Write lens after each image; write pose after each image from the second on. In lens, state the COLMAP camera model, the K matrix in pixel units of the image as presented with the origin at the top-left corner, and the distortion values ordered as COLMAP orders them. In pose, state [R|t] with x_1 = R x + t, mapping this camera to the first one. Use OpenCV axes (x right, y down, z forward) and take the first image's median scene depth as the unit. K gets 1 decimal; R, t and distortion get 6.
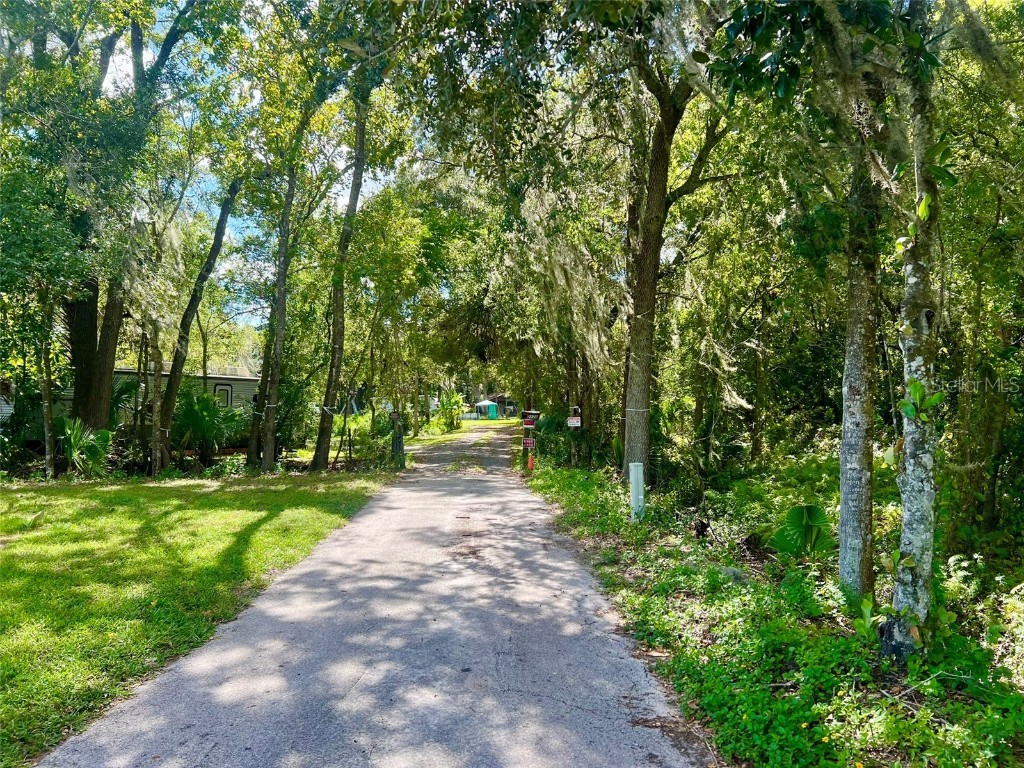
lens RADIAL K [[776.0, 0, 512.0], [0, 776.0, 384.5], [0, 0, 1]] dist [-0.000052, 0.001236]
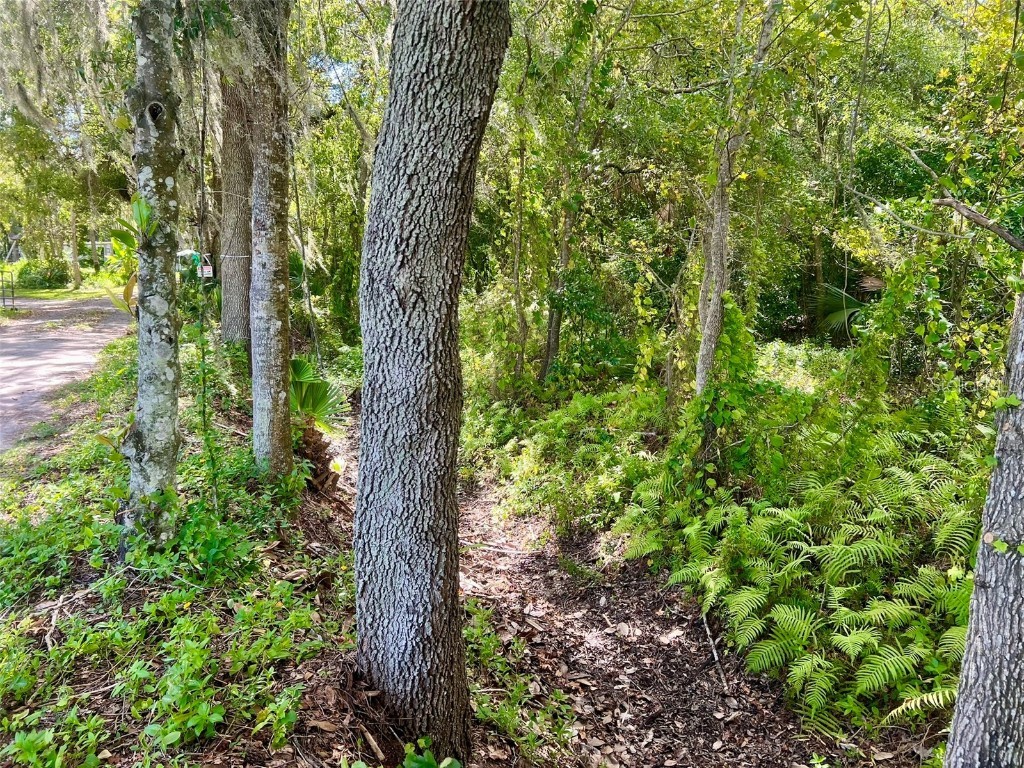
lens RADIAL K [[776.0, 0, 511.5], [0, 776.0, 383.7], [0, 0, 1]] dist [-0.000052, 0.001236]
pose [[0.948171, -0.038535, 0.315415, 0.614738], [-0.020447, 0.983164, 0.181580, 0.027215], [-0.317102, -0.178618, 0.931419, 0.144346]]
